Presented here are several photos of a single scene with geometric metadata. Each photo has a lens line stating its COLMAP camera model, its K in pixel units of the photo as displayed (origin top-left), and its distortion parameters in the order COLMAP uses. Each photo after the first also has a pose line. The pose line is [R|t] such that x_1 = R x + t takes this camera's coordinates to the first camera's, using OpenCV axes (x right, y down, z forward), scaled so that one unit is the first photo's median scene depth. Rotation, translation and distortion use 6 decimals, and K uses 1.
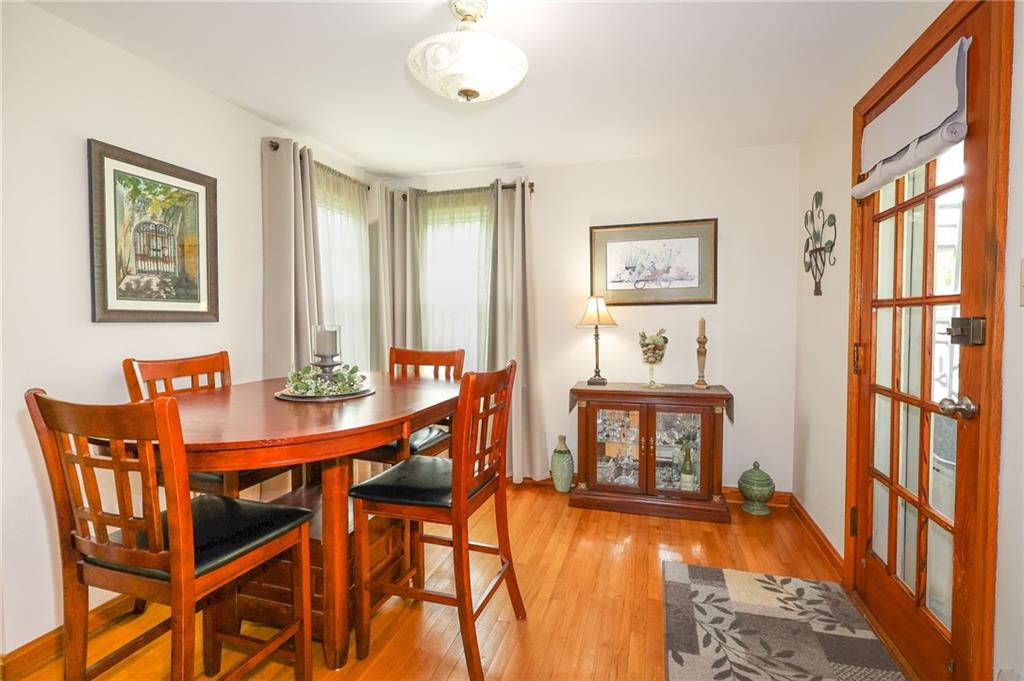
lens RADIAL K [[474.9, 0, 512.1], [0, 474.9, 341.7], [0, 0, 1]] dist [-0.001885, 0.000155]
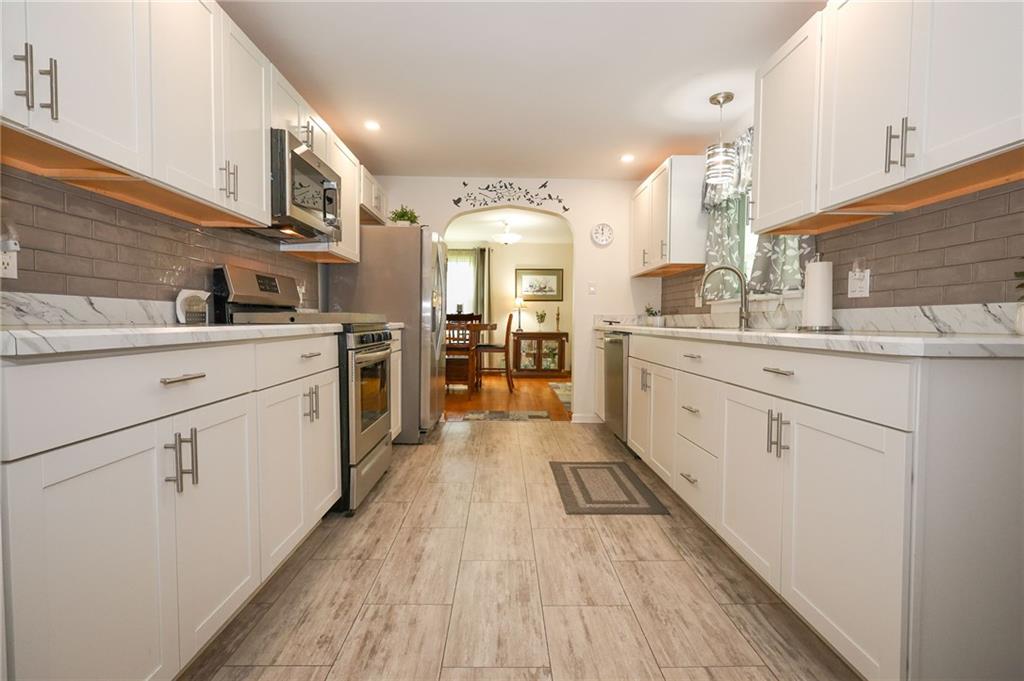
lens RADIAL K [[474.9, 0, 512.8], [0, 474.9, 338.1], [0, 0, 1]] dist [-0.001885, 0.000155]
pose [[0.954903, 0.003298, 0.296900, -0.612230], [-0.004628, 0.999982, 0.003777, 0.113586], [-0.296882, -0.004981, 0.954901, -1.423542]]
